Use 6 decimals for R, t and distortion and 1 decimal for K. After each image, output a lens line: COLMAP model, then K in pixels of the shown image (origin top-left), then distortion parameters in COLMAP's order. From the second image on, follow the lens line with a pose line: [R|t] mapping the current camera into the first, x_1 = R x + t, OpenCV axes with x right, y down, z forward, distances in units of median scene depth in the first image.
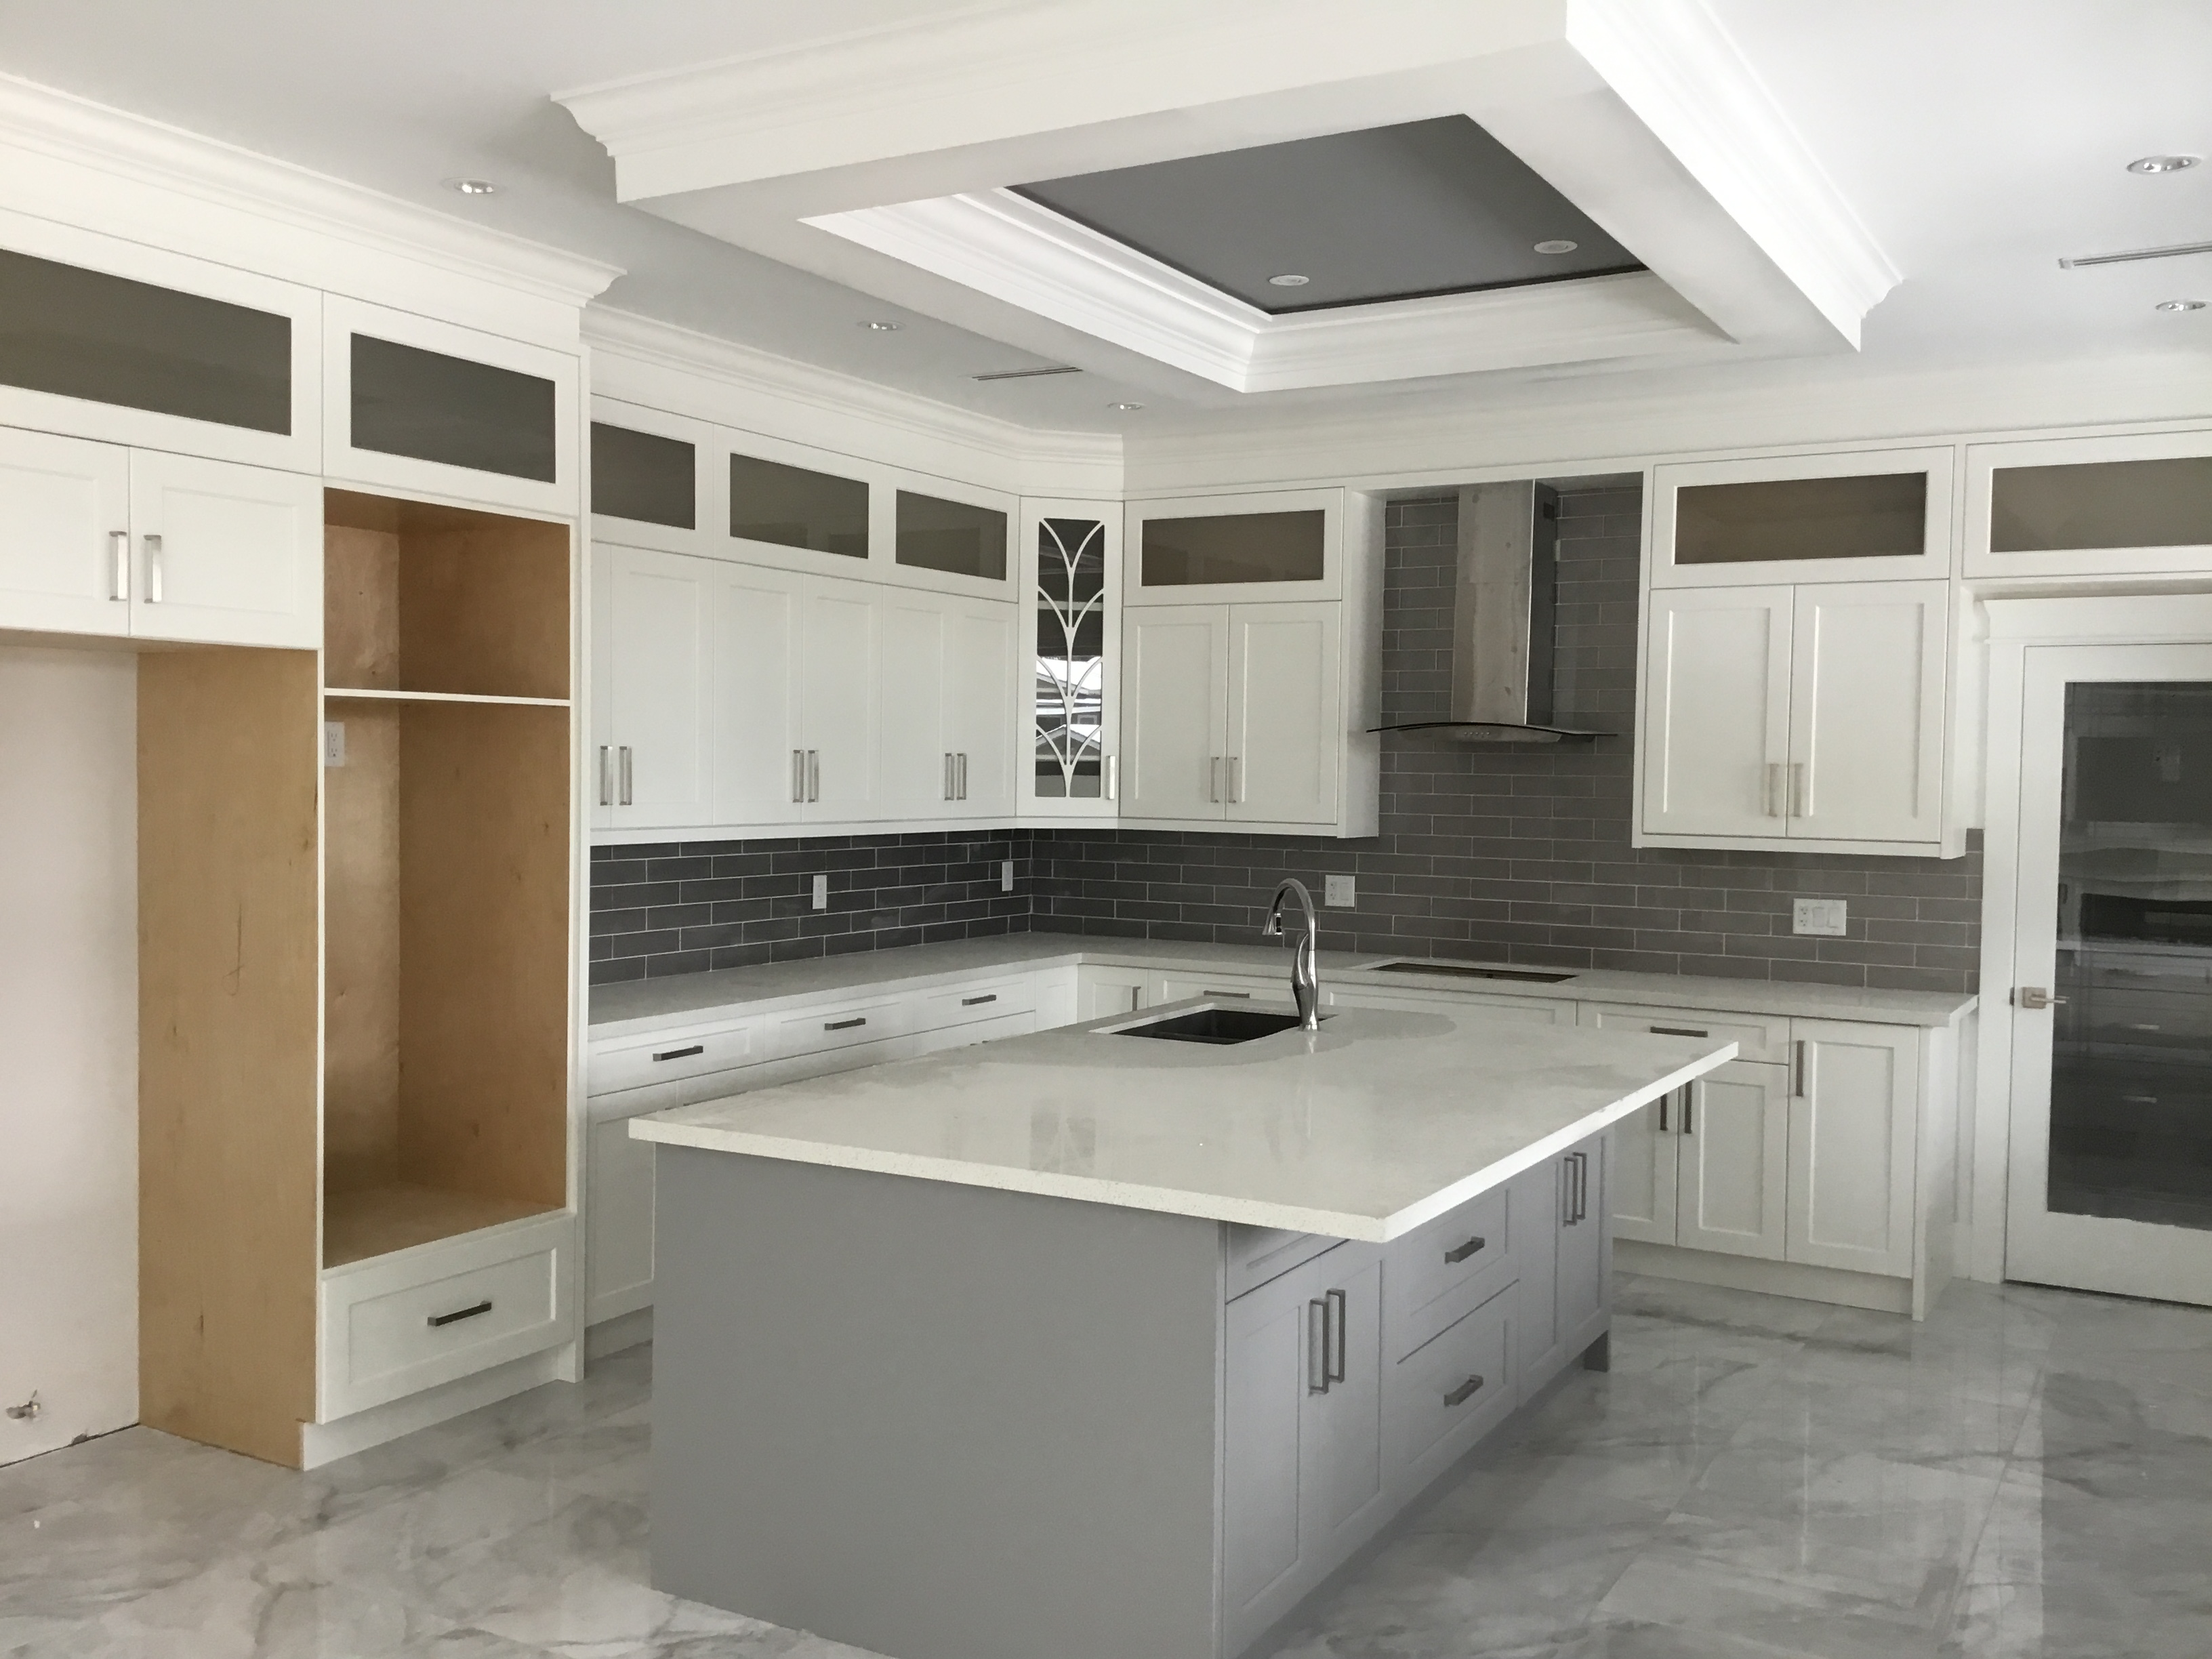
lens RADIAL K [[1987.9, 0, 1121.6], [0, 1987.9, 841.1], [0, 0, 1]] dist [0.101503, -0.167470]
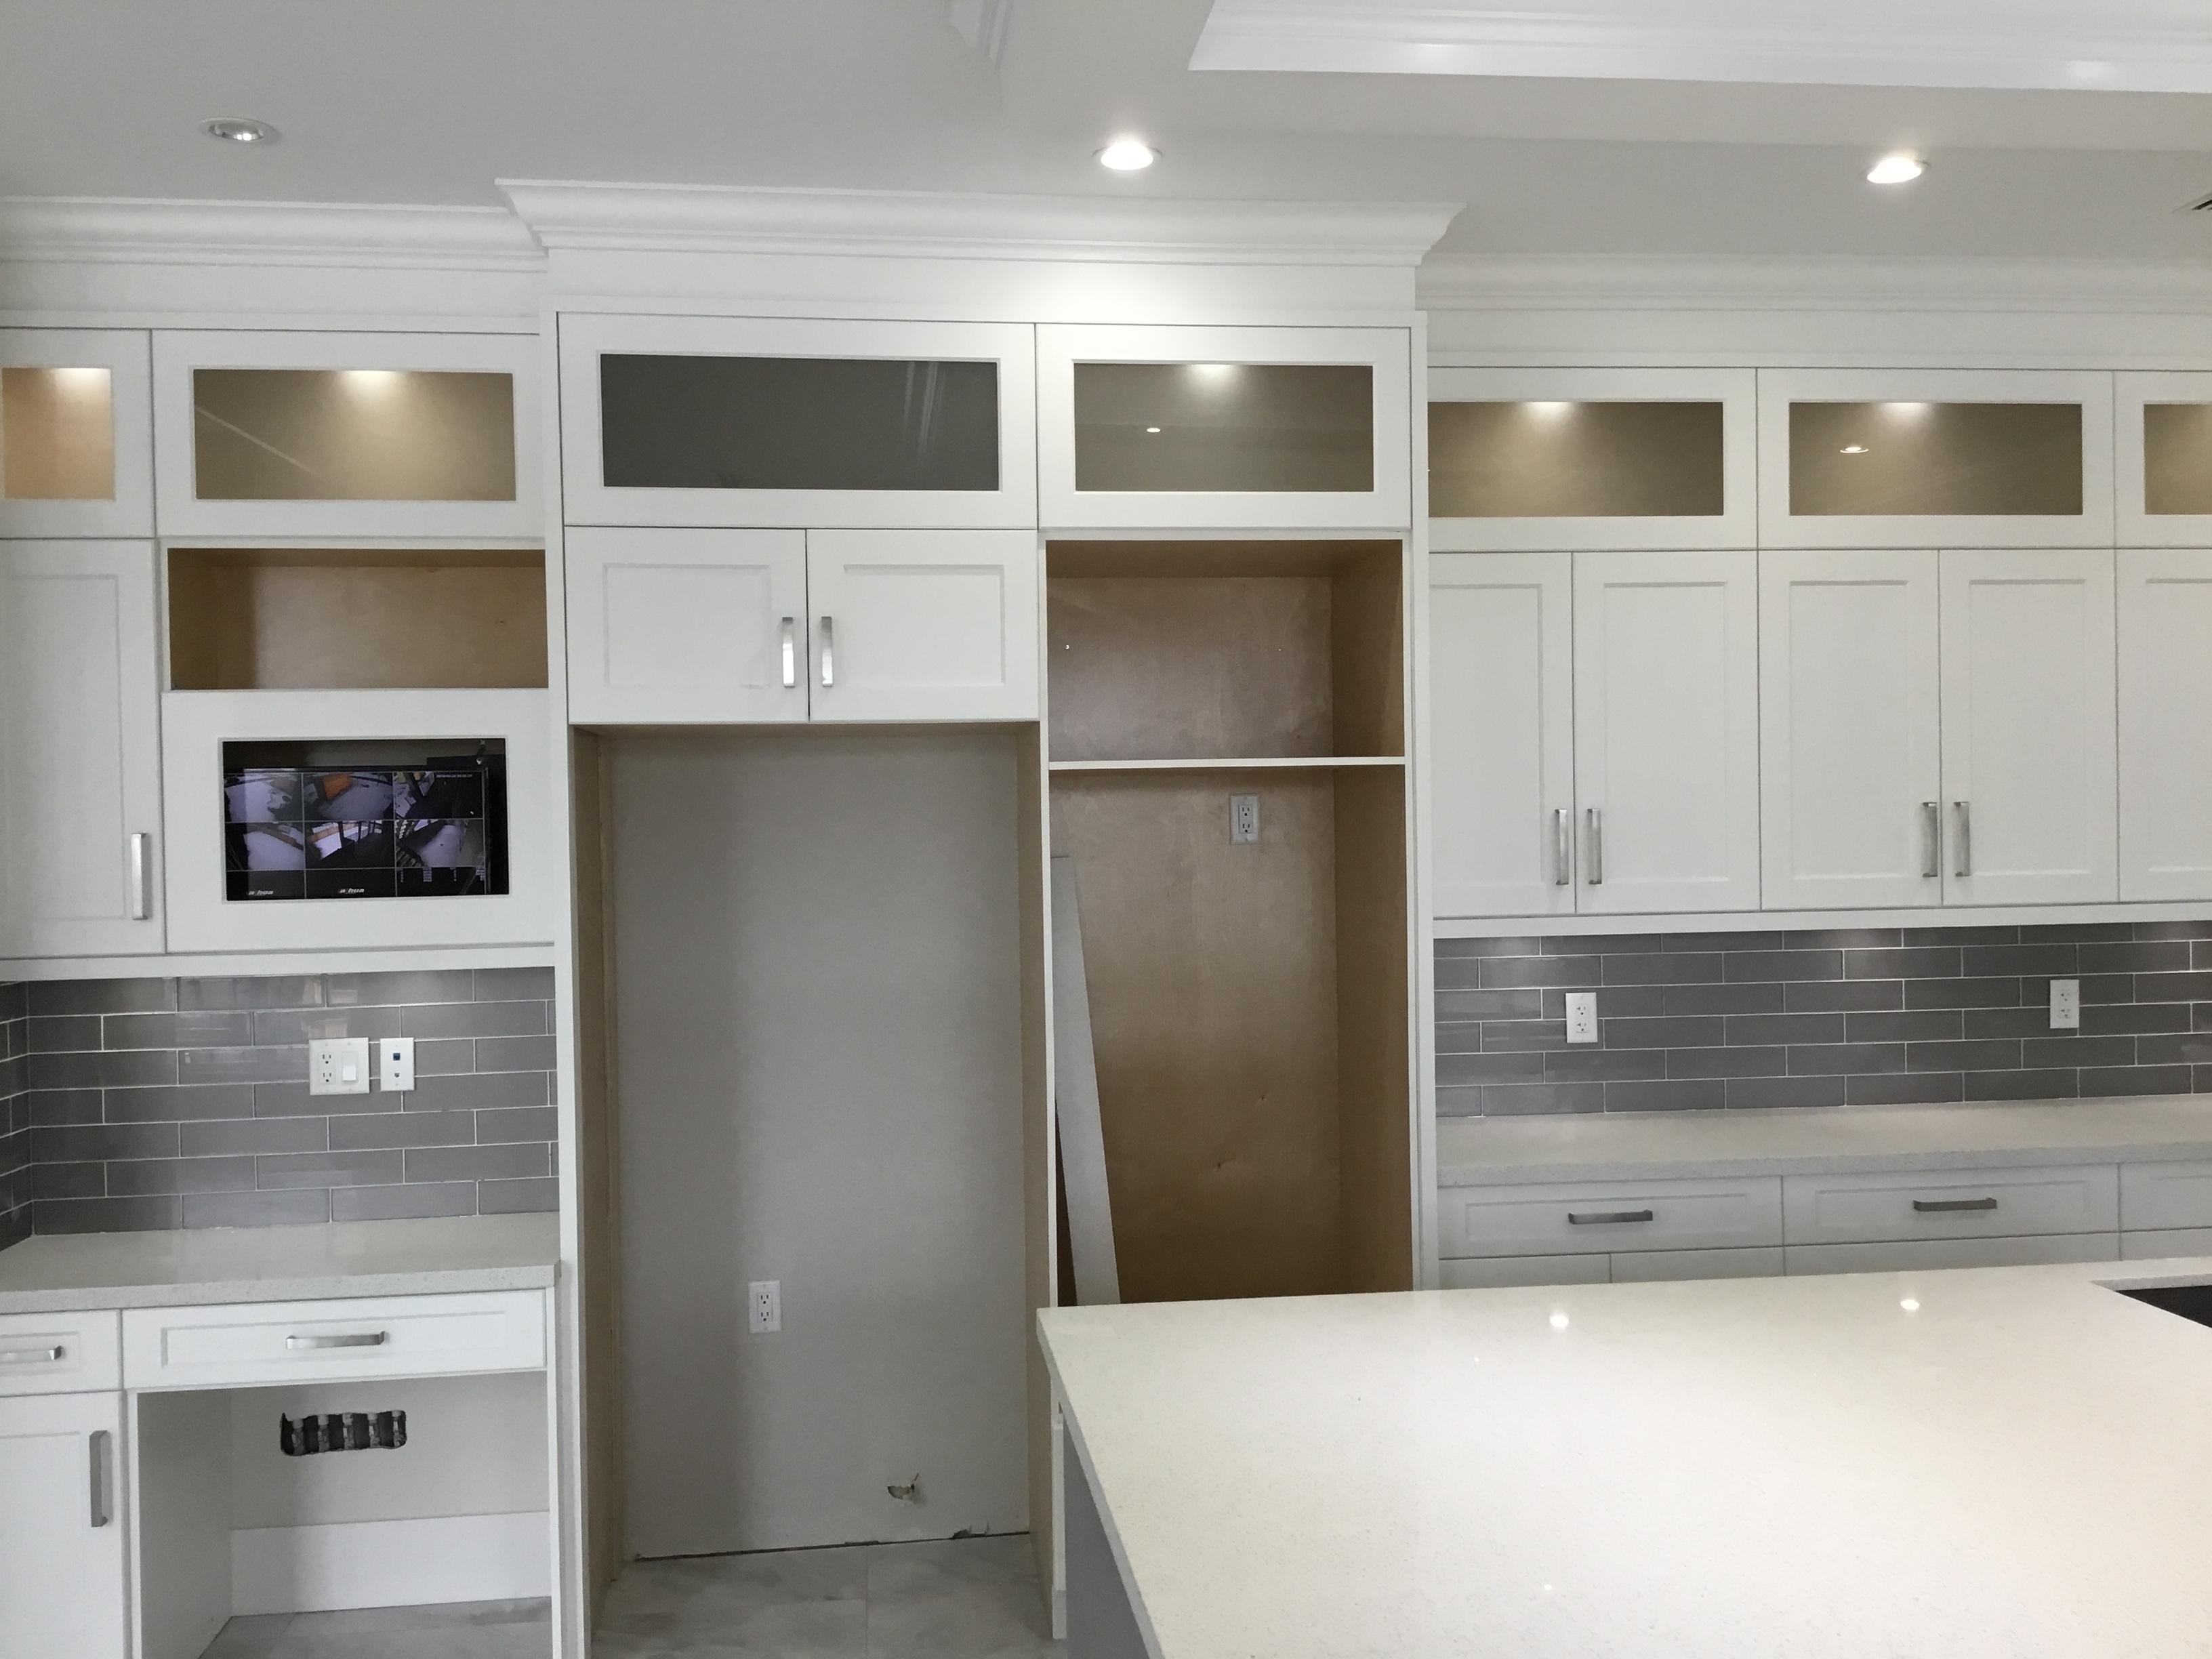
lens RADIAL K [[1987.9, 0, 1102.4], [0, 1987.9, 846.7], [0, 0, 1]] dist [0.101503, -0.167470]
pose [[0.593007, -0.016522, -0.805028, 0.239871], [-0.004308, 0.999710, -0.023691, -0.012248], [0.805186, 0.017517, 0.592764, 0.351593]]
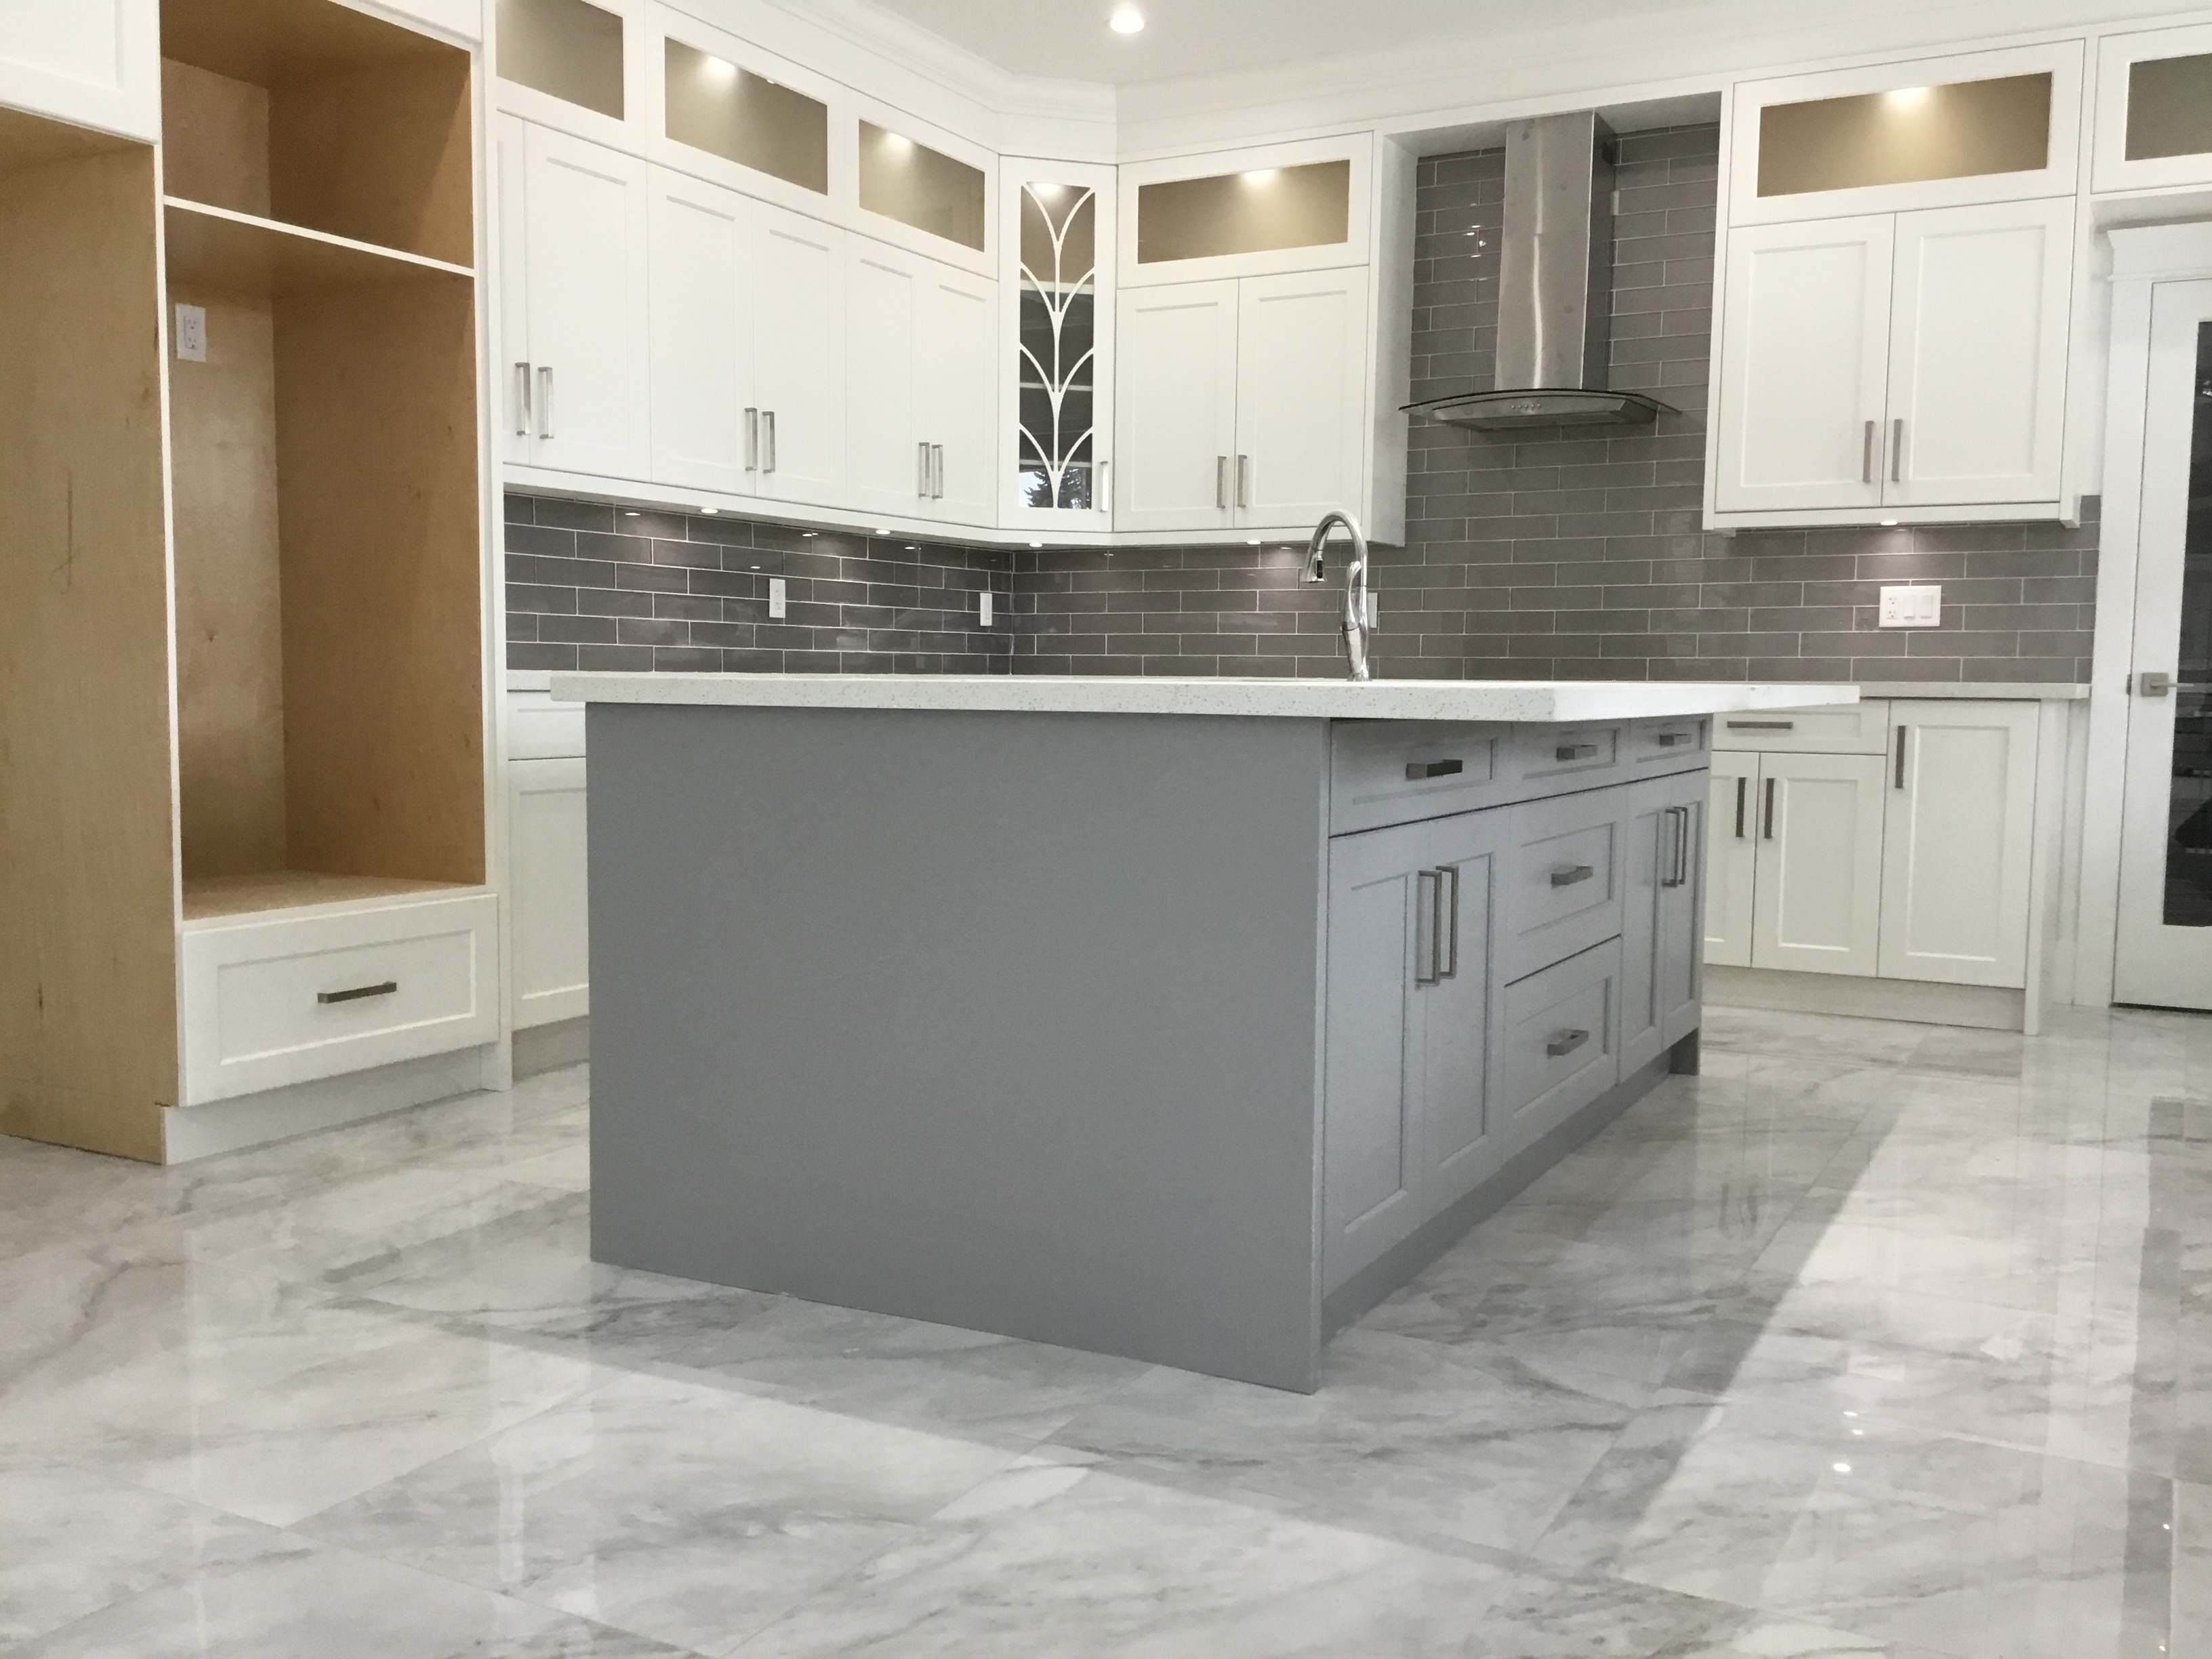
lens RADIAL K [[1987.9, 0, 1131.1], [0, 1987.9, 854.1], [0, 0, 1]] dist [0.101503, -0.167470]
pose [[0.999535, -0.007577, 0.029526, -0.025054], [0.006077, 0.998702, 0.050572, 0.105840], [-0.029871, -0.050369, 0.998284, 0.123718]]
